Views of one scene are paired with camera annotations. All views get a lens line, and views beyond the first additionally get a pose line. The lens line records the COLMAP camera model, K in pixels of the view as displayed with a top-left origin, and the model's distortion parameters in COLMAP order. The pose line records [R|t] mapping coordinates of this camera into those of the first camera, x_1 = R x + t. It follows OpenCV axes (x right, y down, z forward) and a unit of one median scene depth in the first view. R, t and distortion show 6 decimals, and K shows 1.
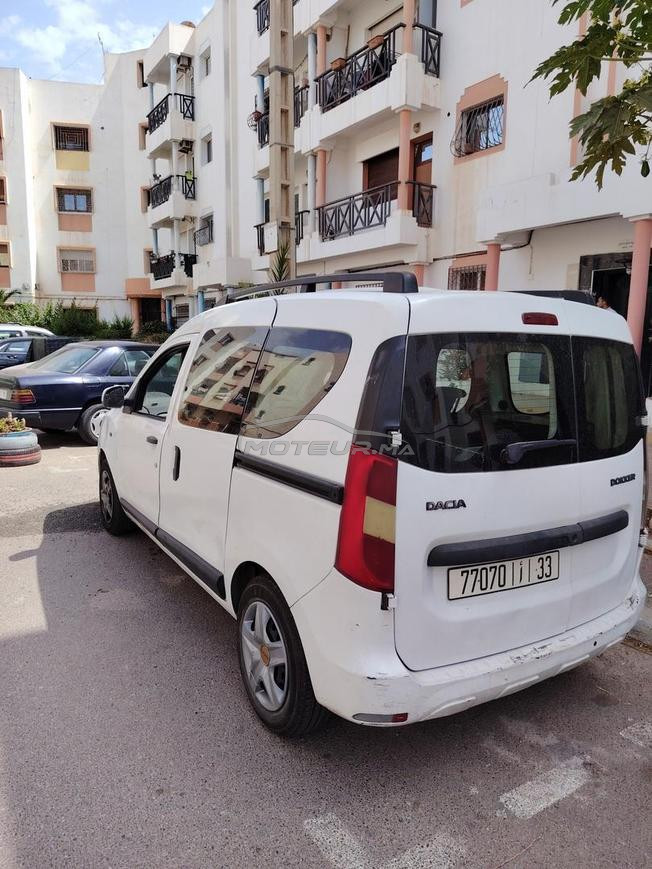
lens RADIAL K [[616.8, 0, 326.0], [0, 616.8, 434.5], [0, 0, 1]] dist [0.034792, -0.063689]
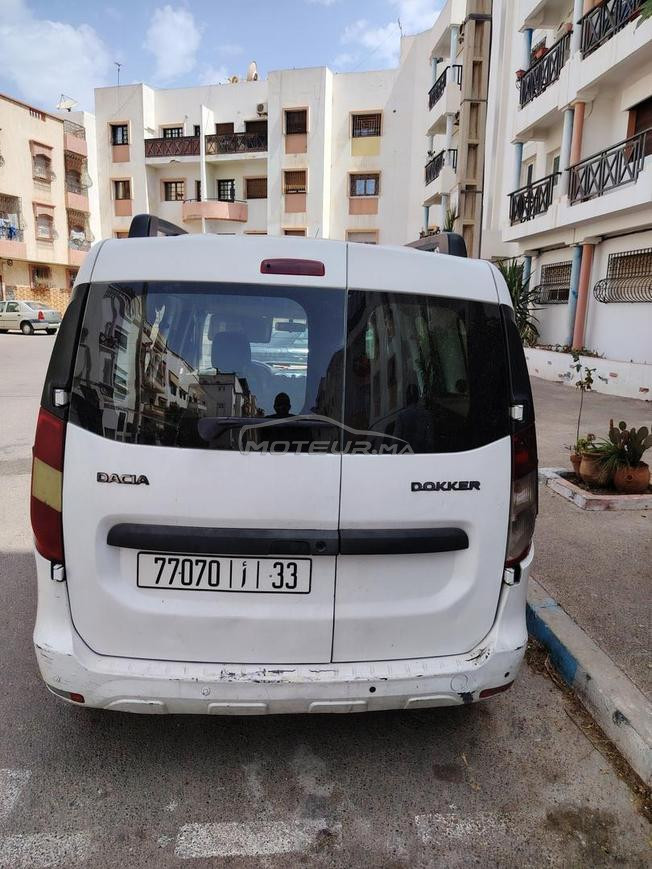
lens RADIAL K [[615.9, 0, 325.7], [0, 615.9, 431.8], [0, 0, 1]] dist [0.030243, -0.045737]
pose [[0.889181, 0.094580, -0.447673, 0.718198], [-0.081841, 0.995500, 0.047764, -0.016314], [0.450176, -0.005833, 0.892921, 0.290007]]
